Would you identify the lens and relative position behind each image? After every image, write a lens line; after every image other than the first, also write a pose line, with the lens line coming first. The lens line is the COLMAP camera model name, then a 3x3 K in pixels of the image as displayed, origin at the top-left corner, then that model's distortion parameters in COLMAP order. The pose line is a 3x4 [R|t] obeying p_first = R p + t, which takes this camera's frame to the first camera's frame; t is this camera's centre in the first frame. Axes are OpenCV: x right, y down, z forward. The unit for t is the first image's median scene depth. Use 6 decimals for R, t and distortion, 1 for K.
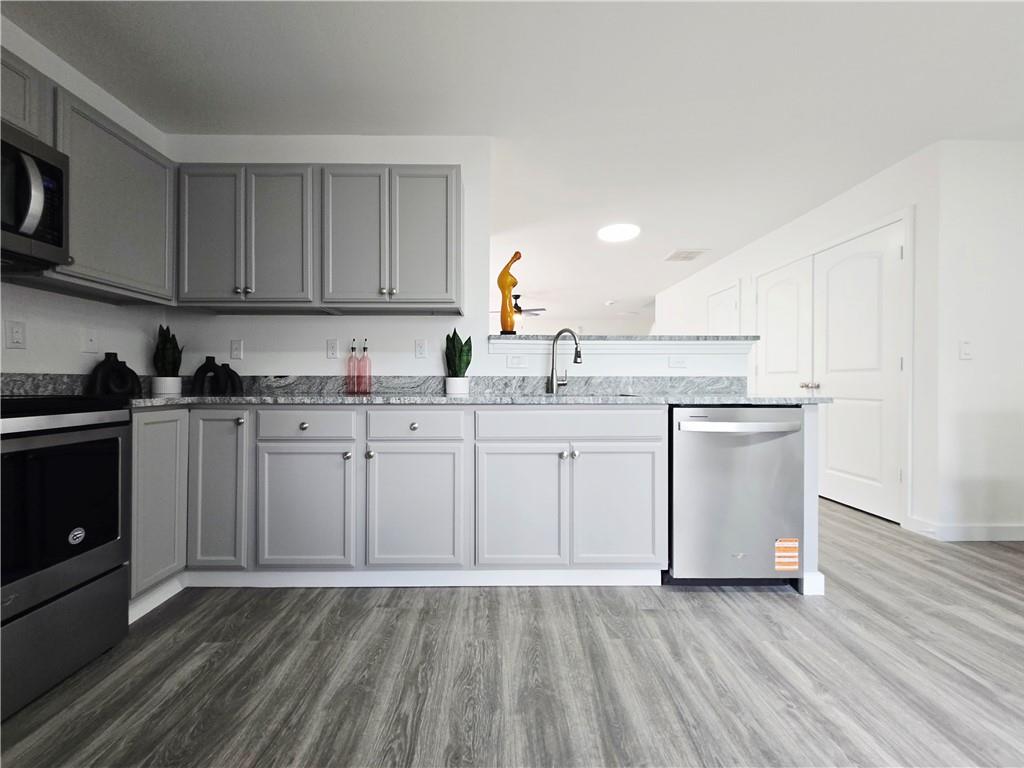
lens RADIAL K [[416.4, 0, 482.9], [0, 416.4, 381.2], [0, 0, 1]] dist [0.007105, 0.000022]
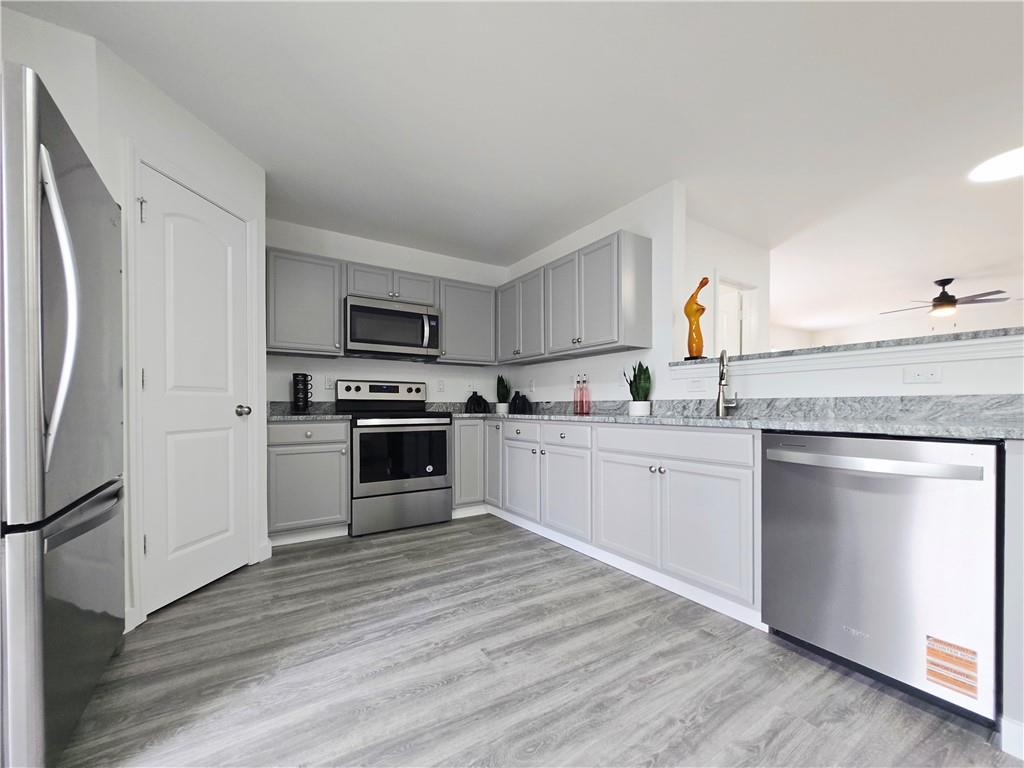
lens RADIAL K [[408.5, 0, 513.5], [0, 408.5, 408.2], [0, 0, 1]] dist [0.000650, -0.000009]
pose [[0.540815, 0.002207, -0.841139, 0.858679], [0.004599, 0.999974, 0.005581, 0.002972], [0.841129, -0.006886, 0.540791, 0.076885]]
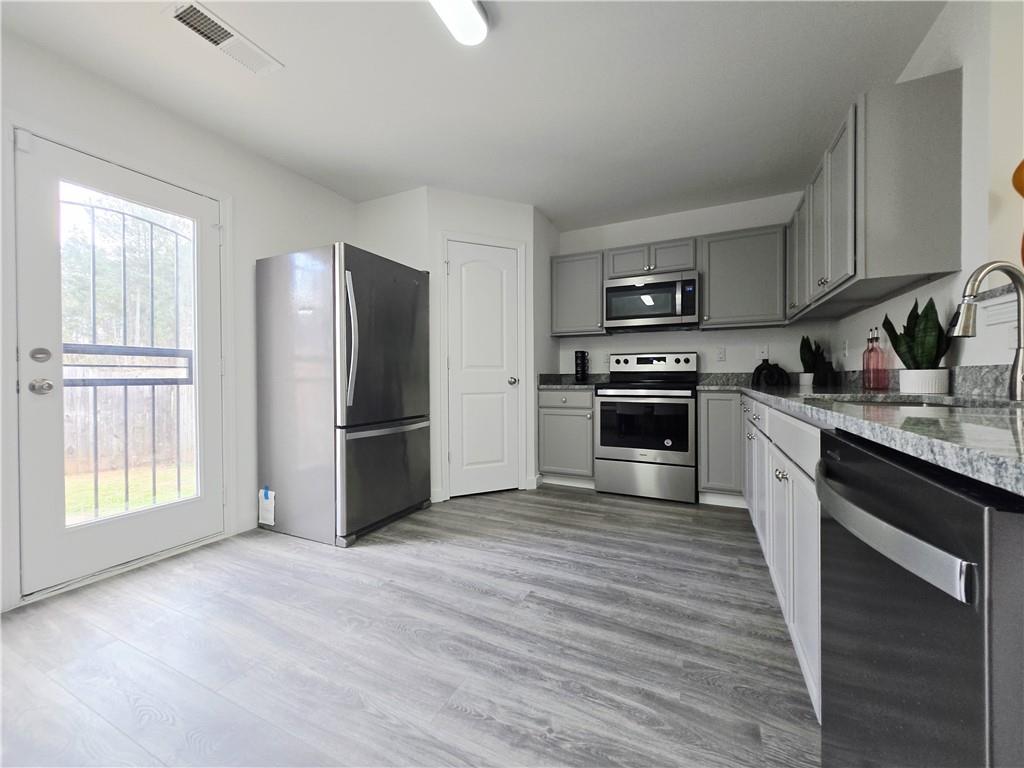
lens RADIAL K [[396.1, 0, 481.1], [0, 396.1, 380.3], [0, 0, 1]] dist [0.000586, -0.000119]
pose [[-0.452864, 0.005939, -0.891560, 0.990299], [0.004819, 0.999980, 0.004214, 0.002917], [0.891567, -0.002388, -0.452883, 0.749726]]
